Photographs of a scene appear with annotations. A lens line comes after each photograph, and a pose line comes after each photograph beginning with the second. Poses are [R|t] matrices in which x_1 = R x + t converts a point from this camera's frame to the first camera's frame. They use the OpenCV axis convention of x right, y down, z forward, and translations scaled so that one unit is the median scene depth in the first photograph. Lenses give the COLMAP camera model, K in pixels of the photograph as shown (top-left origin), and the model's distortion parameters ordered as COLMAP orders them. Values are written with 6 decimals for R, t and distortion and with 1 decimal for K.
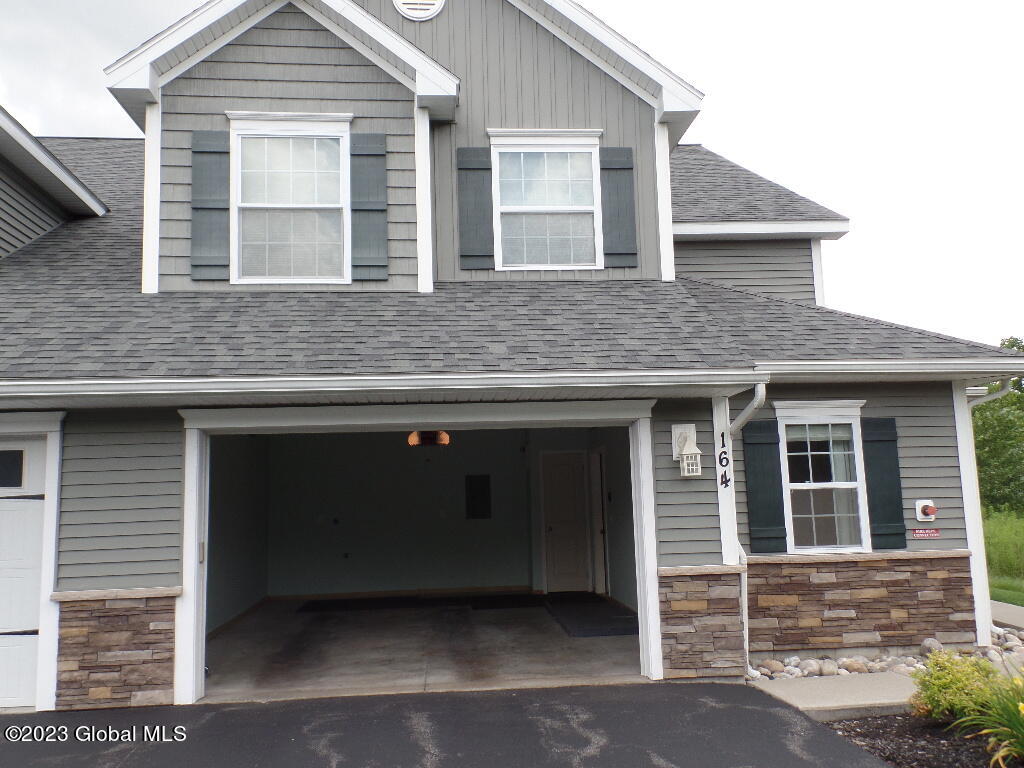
lens RADIAL K [[880.6, 0, 512.0], [0, 880.6, 384.0], [0, 0, 1]] dist [0.123460, -0.161075]
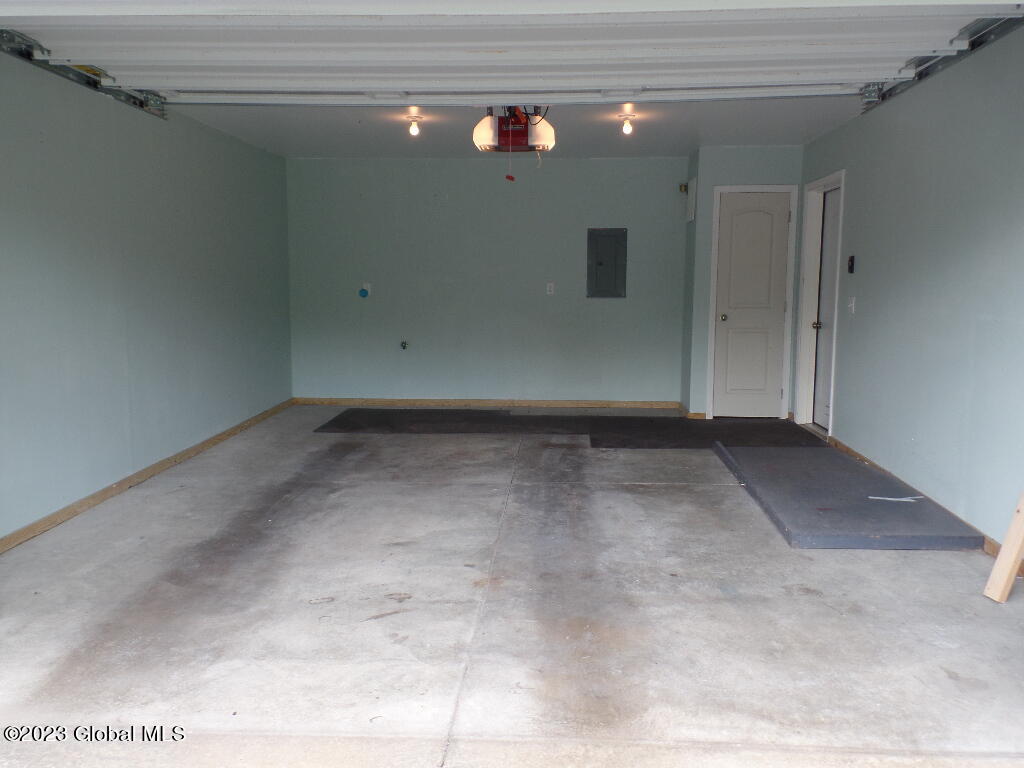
lens RADIAL K [[880.6, 0, 512.0], [0, 880.6, 384.0], [0, 0, 1]] dist [0.123460, -0.161075]
pose [[0.989500, 0.046693, -0.136784, -0.015172], [-0.011390, 0.968628, 0.248256, 0.056225], [0.144085, -0.244091, 0.958989, 0.369615]]
